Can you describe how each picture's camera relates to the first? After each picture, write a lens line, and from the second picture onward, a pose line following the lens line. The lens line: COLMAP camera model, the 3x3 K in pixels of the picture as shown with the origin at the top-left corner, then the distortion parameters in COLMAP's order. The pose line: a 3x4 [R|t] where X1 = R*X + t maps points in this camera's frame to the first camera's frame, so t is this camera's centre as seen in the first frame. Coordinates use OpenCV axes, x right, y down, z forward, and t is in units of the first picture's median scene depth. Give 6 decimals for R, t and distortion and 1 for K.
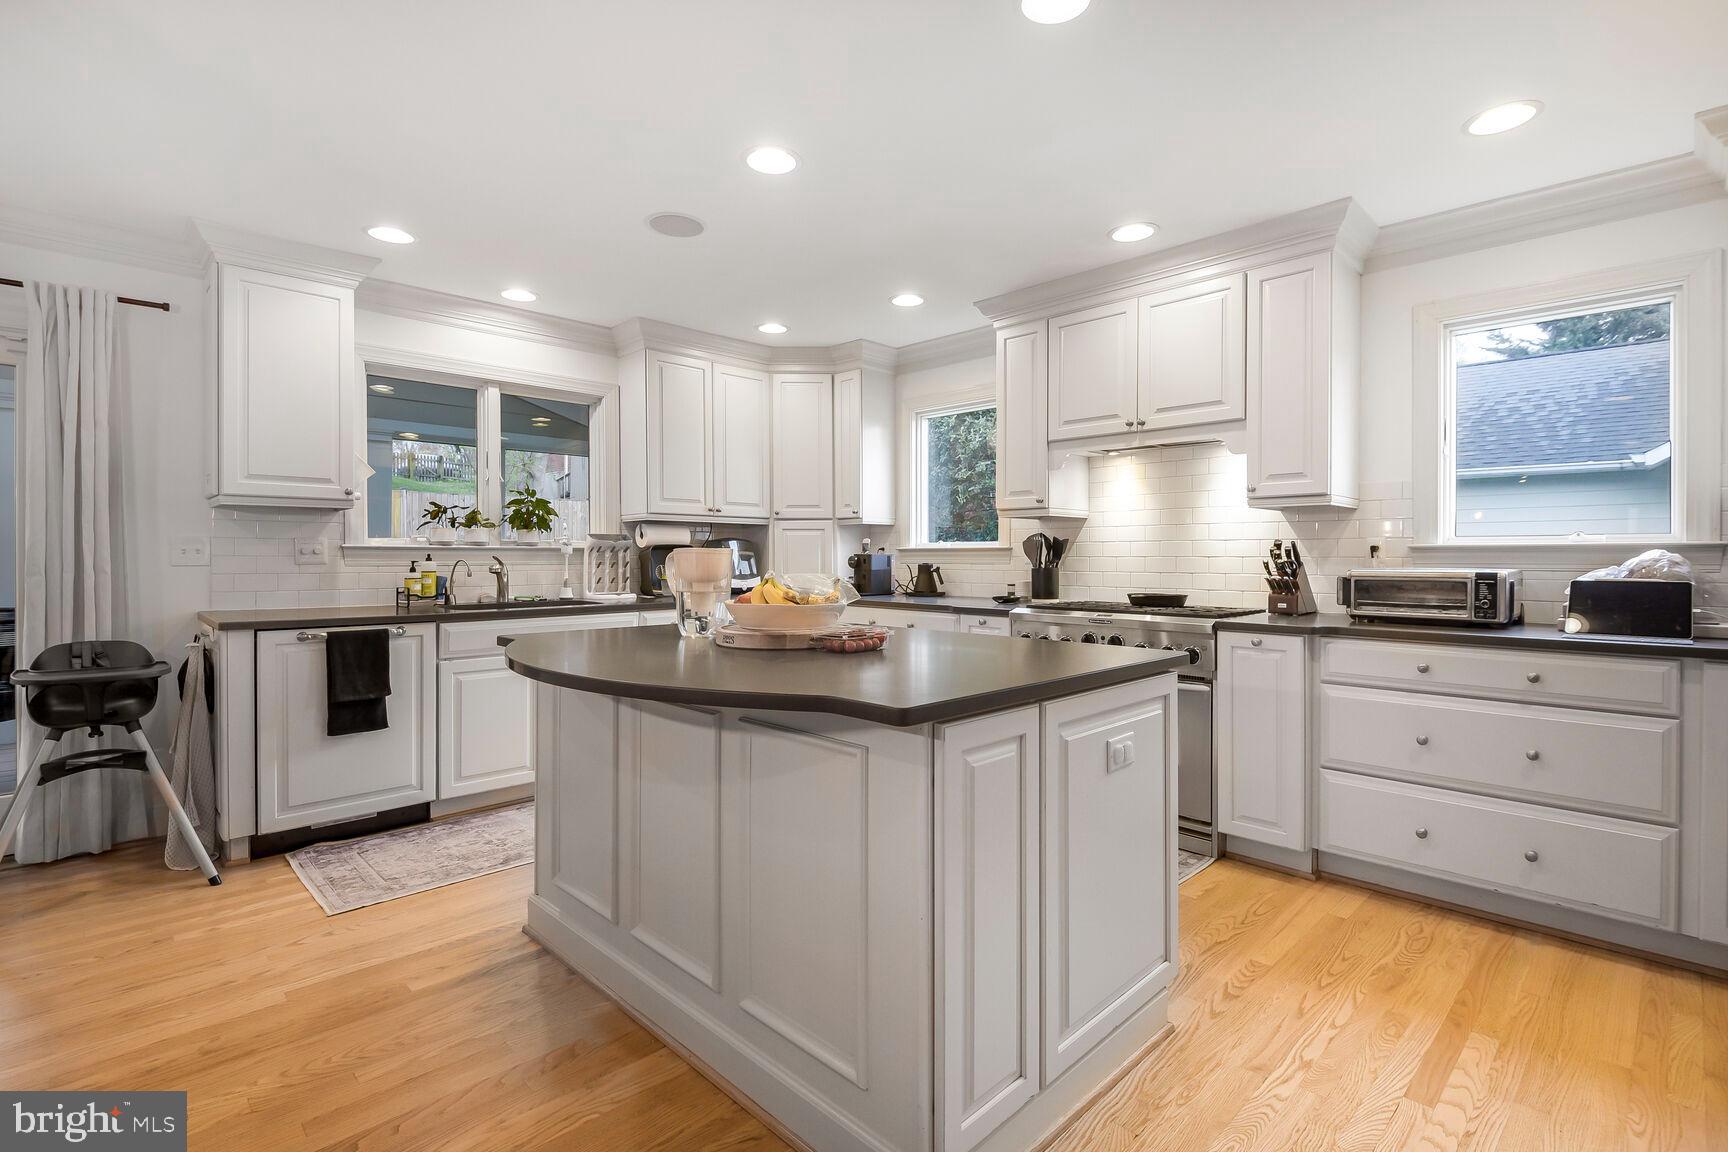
lens RADIAL K [[829.1, 0, 895.0], [0, 829.1, 549.2], [0, 0, 1]] dist [0.100833, -0.078640]
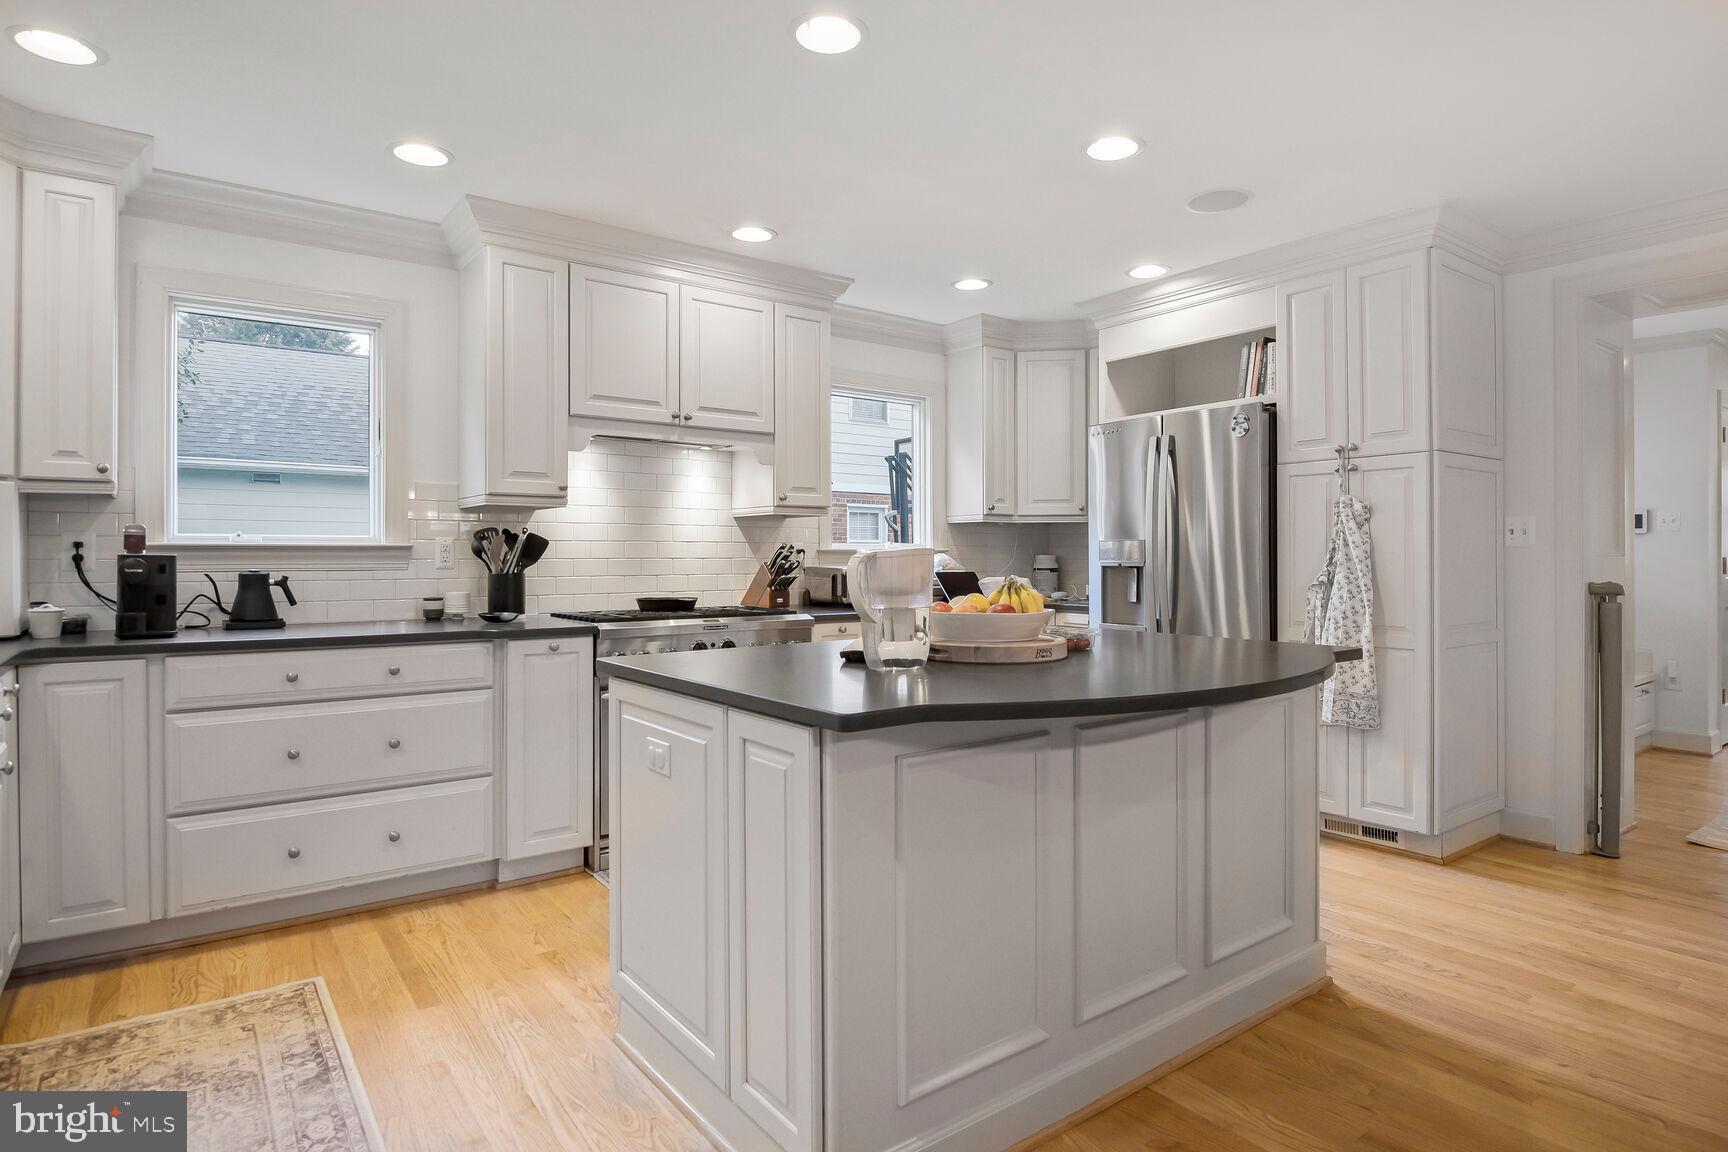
lens RADIAL K [[920.7, 0, 864.0], [0, 920.7, 576.0], [0, 0, 1]] dist [-0.019207, -0.000473]
pose [[0.144515, -0.024017, 0.989211, -0.620257], [-0.007453, 0.999651, 0.025359, 0.001122], [-0.989475, -0.011038, 0.144285, 0.562751]]
